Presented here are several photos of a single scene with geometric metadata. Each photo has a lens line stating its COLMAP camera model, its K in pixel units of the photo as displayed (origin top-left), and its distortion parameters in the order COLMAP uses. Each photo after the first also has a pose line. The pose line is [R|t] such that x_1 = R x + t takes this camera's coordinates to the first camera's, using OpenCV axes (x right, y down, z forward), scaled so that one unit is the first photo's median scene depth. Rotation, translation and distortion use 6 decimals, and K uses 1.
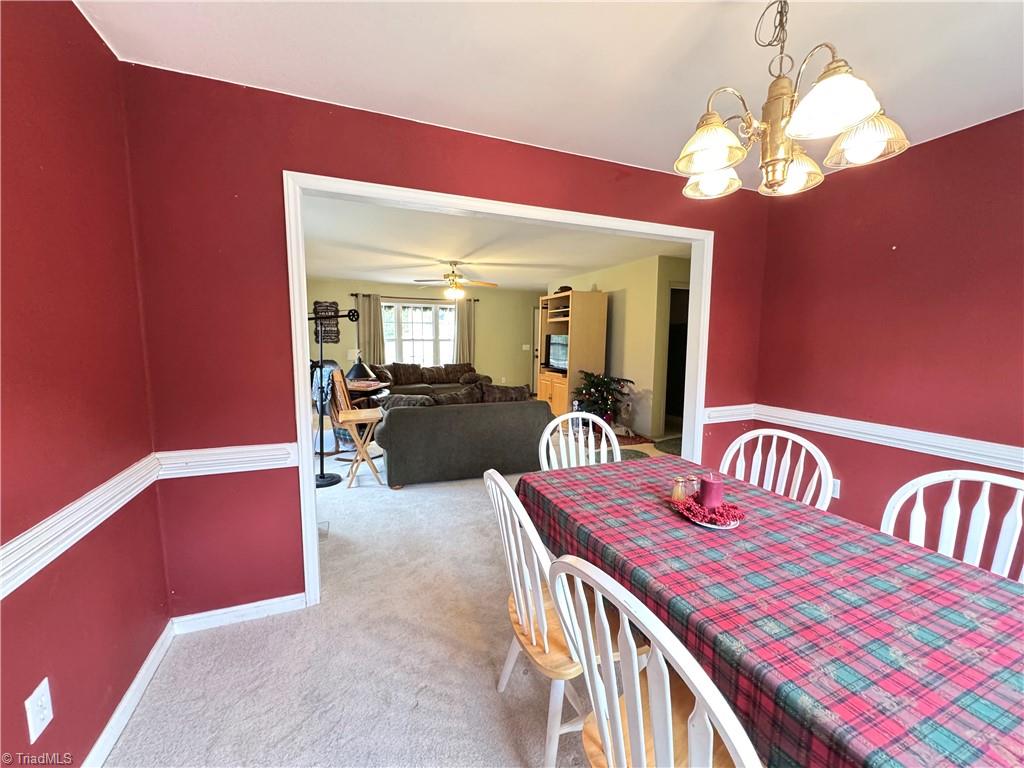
lens RADIAL K [[409.7, 0, 510.7], [0, 409.7, 385.1], [0, 0, 1]] dist [-0.001606, 0.000863]
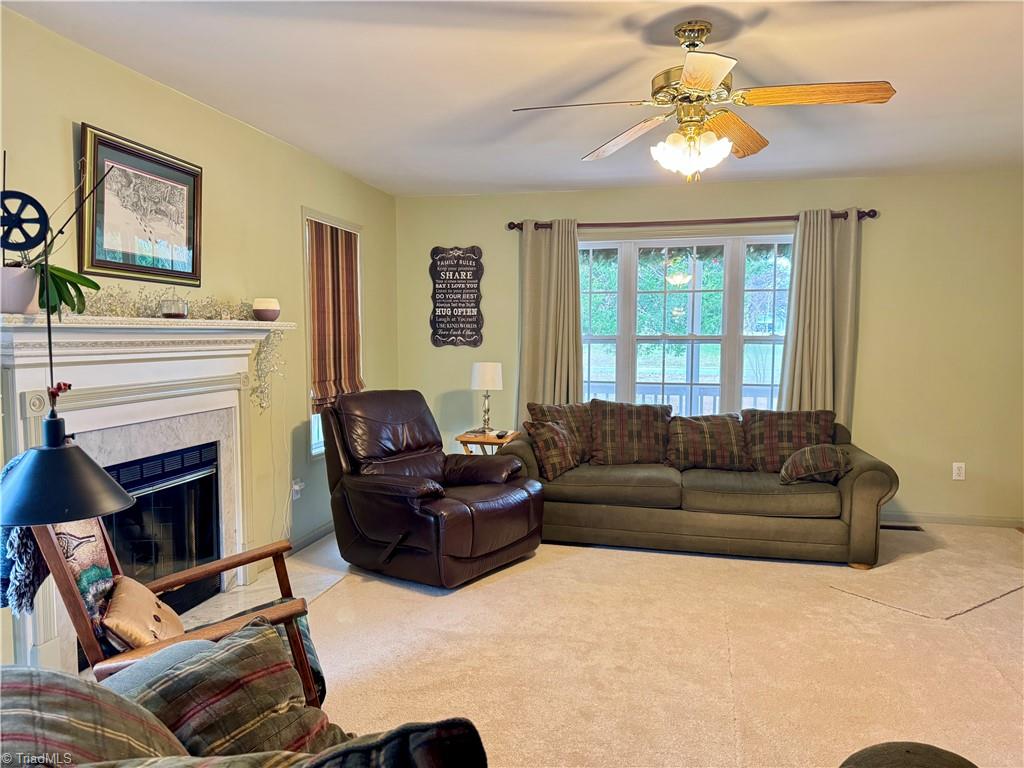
lens RADIAL K [[724.5, 0, 504.7], [0, 724.5, 384.5], [0, 0, 1]] dist [0.058087, -0.065530]
pose [[0.813263, 0.037495, -0.580686, 0.024063], [-0.065414, 0.997487, -0.027206, -0.044751], [0.578207, 0.060111, 0.813673, 0.412974]]
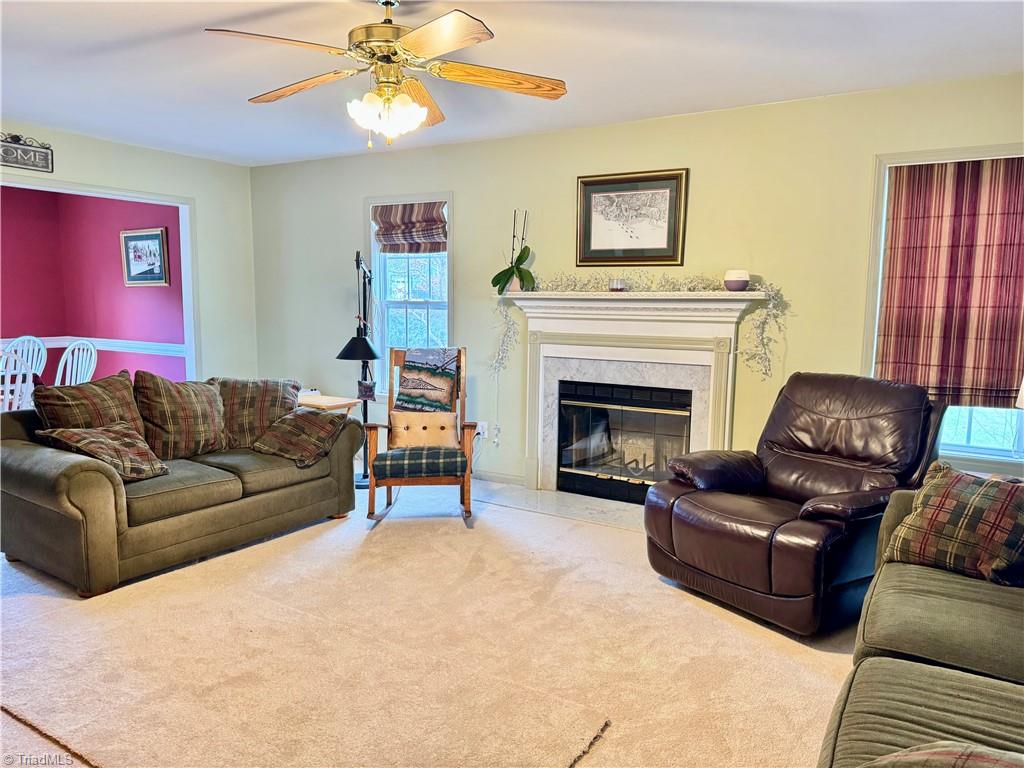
lens RADIAL K [[724.5, 0, 509.7], [0, 724.5, 389.8], [0, 0, 1]] dist [0.058087, -0.065530]
pose [[-0.814741, 0.053391, -0.577362, 0.044817], [-0.085952, 0.973629, 0.211326, -0.104519], [0.573419, 0.221801, -0.788666, 0.935806]]
